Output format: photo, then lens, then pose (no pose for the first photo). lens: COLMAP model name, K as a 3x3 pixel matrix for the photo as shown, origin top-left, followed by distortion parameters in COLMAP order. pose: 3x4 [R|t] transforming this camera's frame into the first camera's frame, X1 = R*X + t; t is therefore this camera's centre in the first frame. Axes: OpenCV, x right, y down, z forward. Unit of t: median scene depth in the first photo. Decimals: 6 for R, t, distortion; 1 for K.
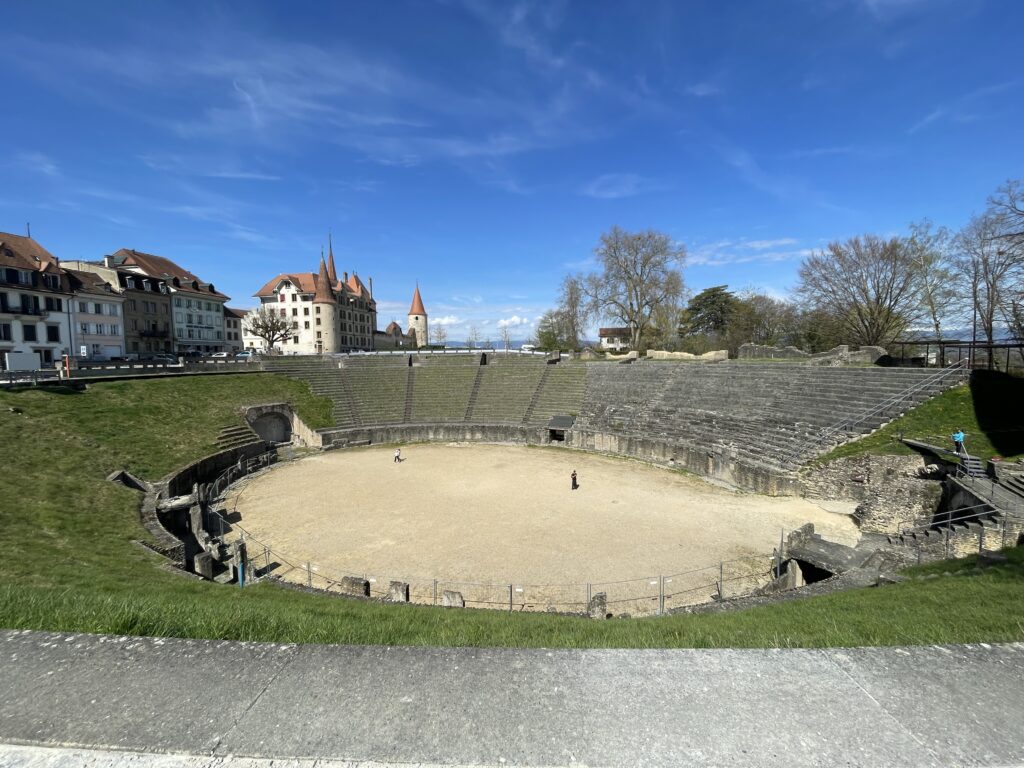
lens RADIAL K [[416.7, 0, 514.5], [0, 416.7, 381.8], [0, 0, 1]] dist [0.000373, 0.000145]
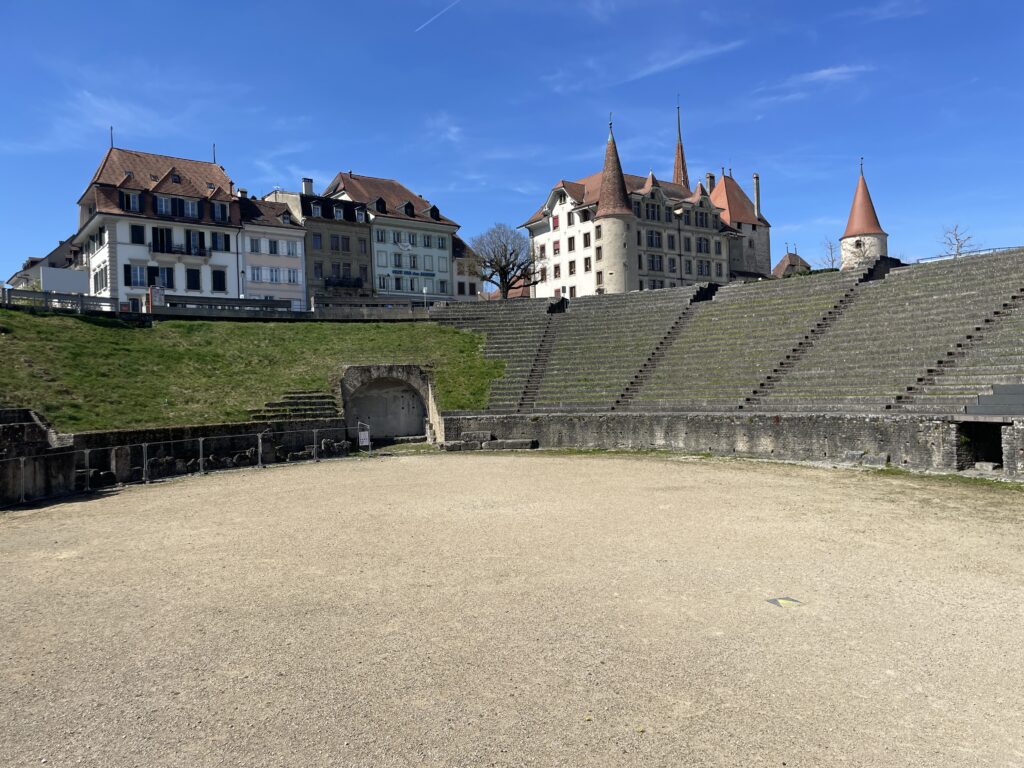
lens RADIAL K [[775.2, 0, 513.9], [0, 775.2, 385.8], [0, 0, 1]] dist [0.071392, -0.005841]
pose [[0.707643, -0.014799, -0.706415, 0.209361], [-0.022679, 0.998790, -0.043643, 0.096275], [0.706206, 0.046904, 0.706451, 0.294386]]
